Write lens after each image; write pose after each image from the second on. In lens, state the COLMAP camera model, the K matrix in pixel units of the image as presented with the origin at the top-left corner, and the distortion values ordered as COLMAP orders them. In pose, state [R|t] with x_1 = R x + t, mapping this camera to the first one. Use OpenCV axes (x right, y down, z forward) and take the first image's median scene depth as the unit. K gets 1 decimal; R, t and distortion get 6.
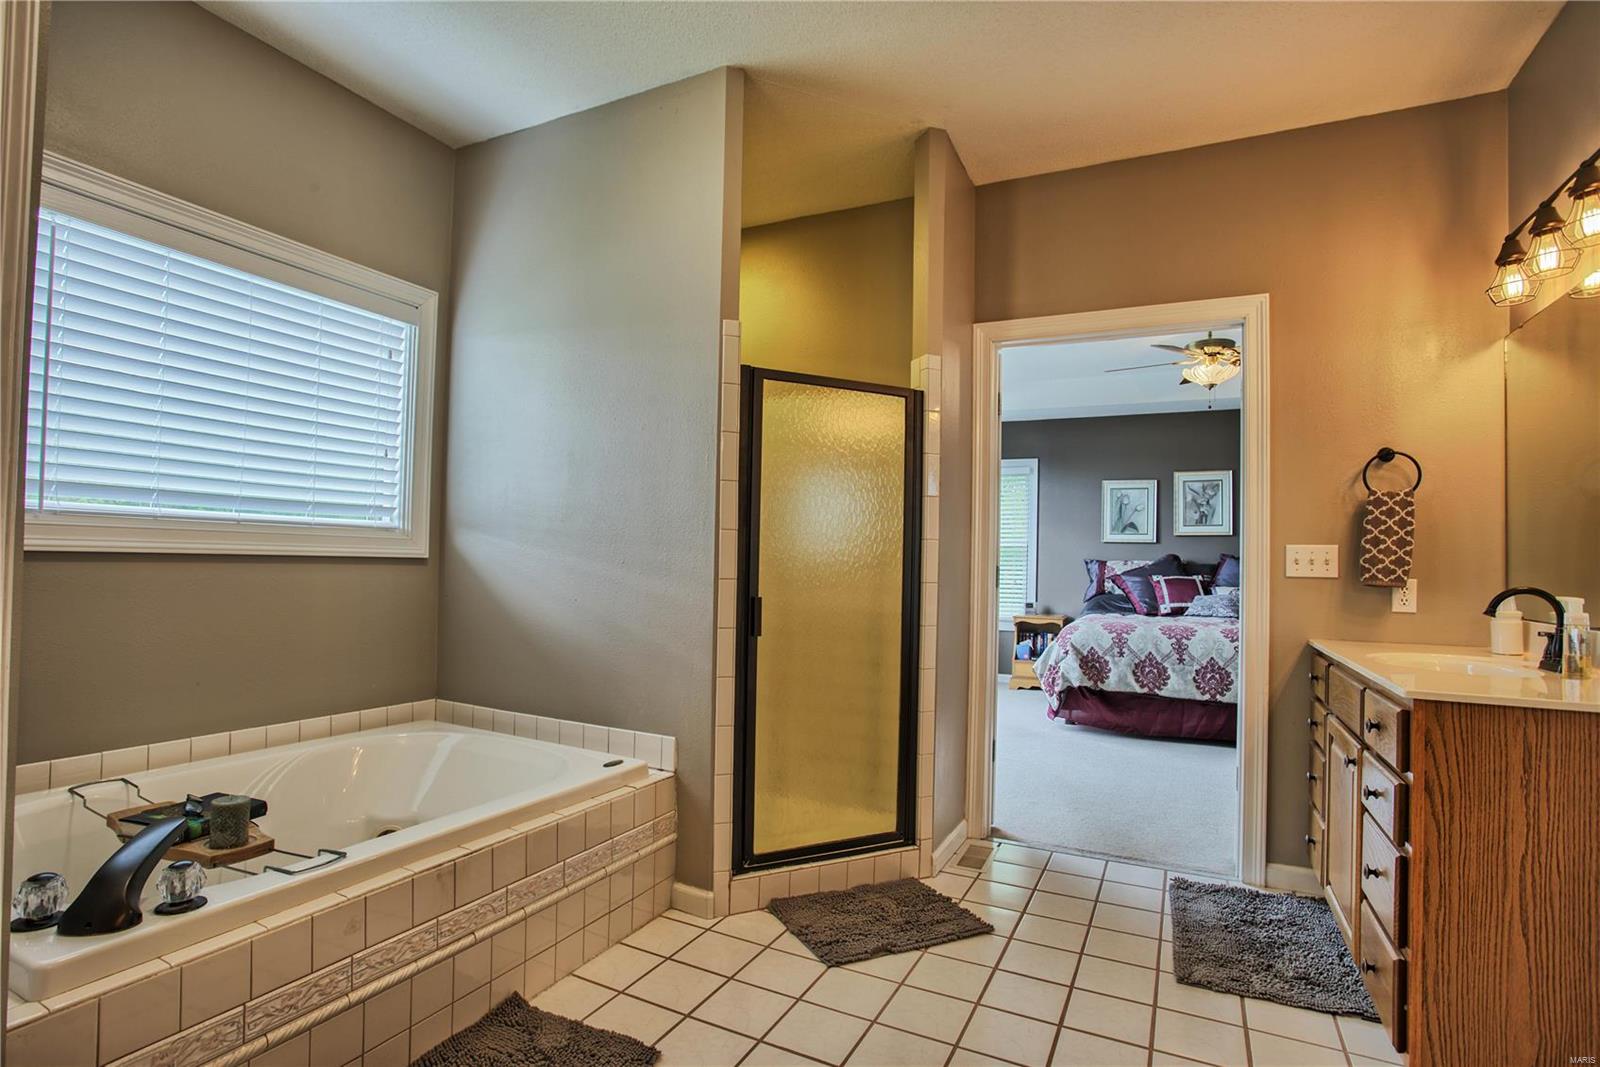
lens RADIAL K [[800.7, 0, 789.9], [0, 800.7, 538.6], [0, 0, 1]] dist [-0.045935, 0.016875]
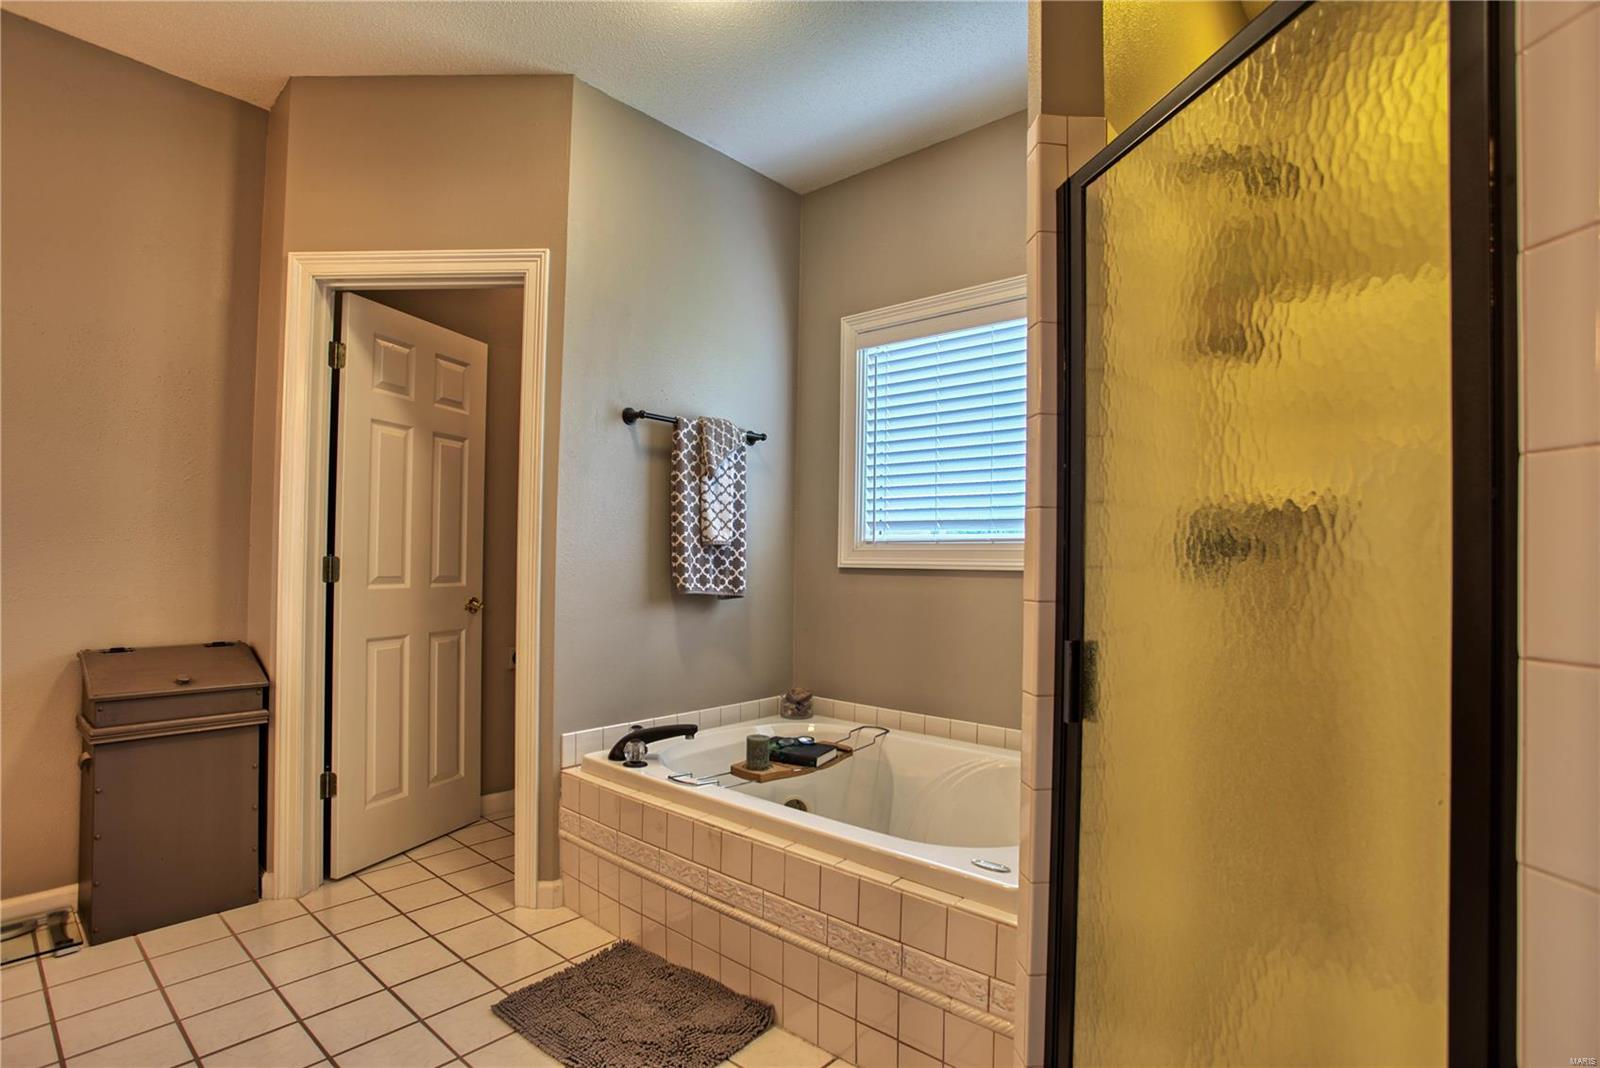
lens RADIAL K [[800.7, 0, 798.3], [0, 800.7, 546.0], [0, 0, 1]] dist [-0.045935, 0.016875]
pose [[-0.252863, -0.047430, -0.966339, 0.624302], [0.005244, 0.998716, -0.050391, 0.052744], [0.967488, -0.017809, -0.252289, 1.293817]]
